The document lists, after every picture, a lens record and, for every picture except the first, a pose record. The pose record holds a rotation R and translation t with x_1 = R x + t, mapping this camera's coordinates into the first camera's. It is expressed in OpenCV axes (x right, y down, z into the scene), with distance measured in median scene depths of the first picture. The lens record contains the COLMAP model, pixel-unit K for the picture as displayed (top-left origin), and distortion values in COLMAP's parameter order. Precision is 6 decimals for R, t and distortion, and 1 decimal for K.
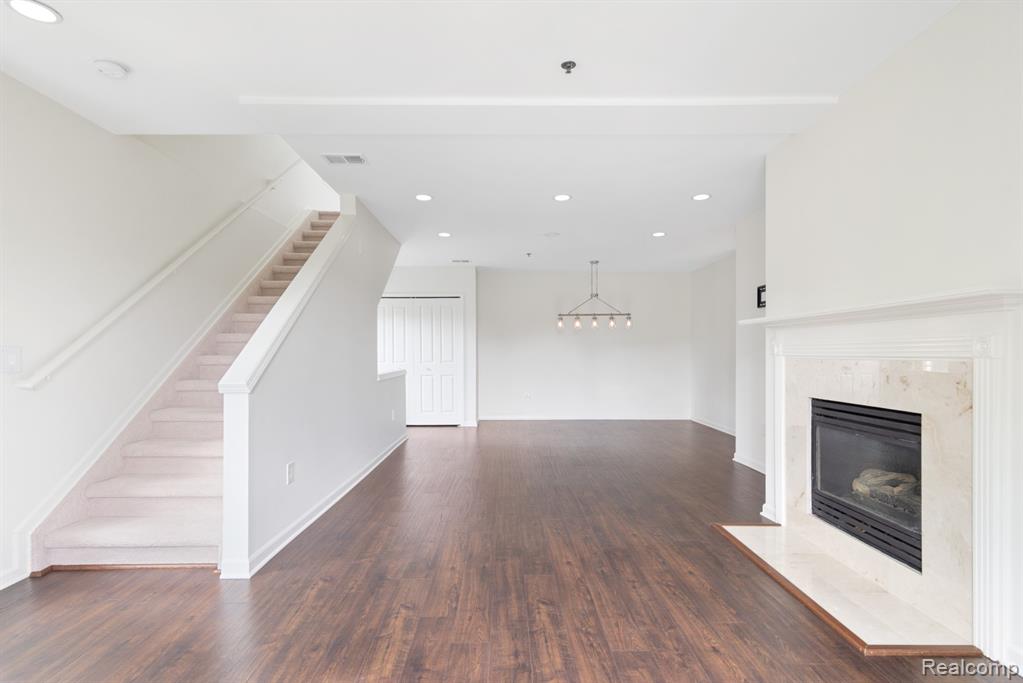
lens RADIAL K [[510.4, 0, 511.5], [0, 510.4, 341.5], [0, 0, 1]] dist [-0.005392, -0.000902]
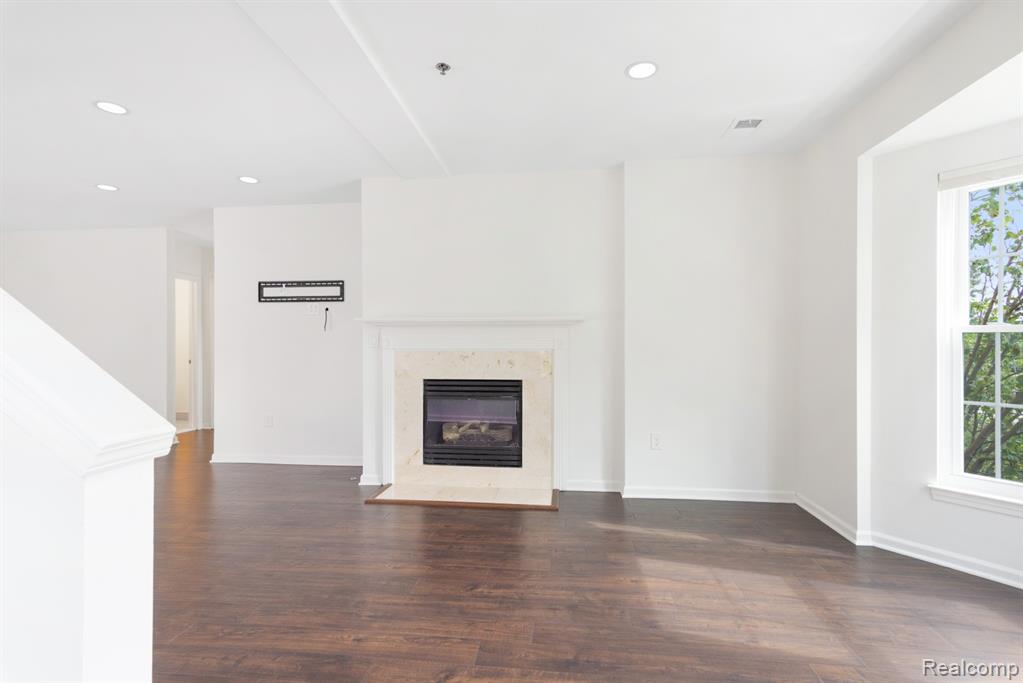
lens RADIAL K [[500.8, 0, 511.5], [0, 500.8, 341.5], [0, 0, 1]] dist [0.003267, 0.000341]
pose [[0.109327, 0.004151, 0.993997, -0.794593], [-0.019853, 0.999801, -0.001992, 0.007631], [-0.993808, -0.019516, 0.109387, 0.687312]]
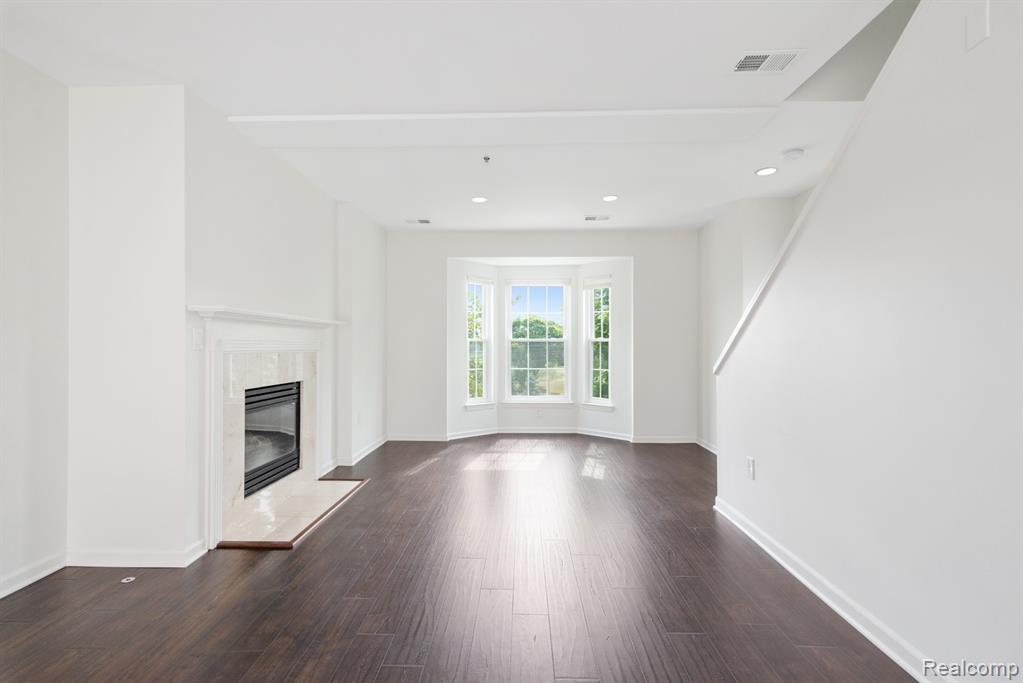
lens RADIAL K [[500.8, 0, 511.5], [0, 500.8, 341.5], [0, 0, 1]] dist [0.003267, 0.000341]
pose [[-0.999833, 0.002095, 0.018132, 0.013649], [0.001506, 0.999472, -0.032461, 0.049140], [-0.018190, -0.032428, -0.999309, 2.262684]]
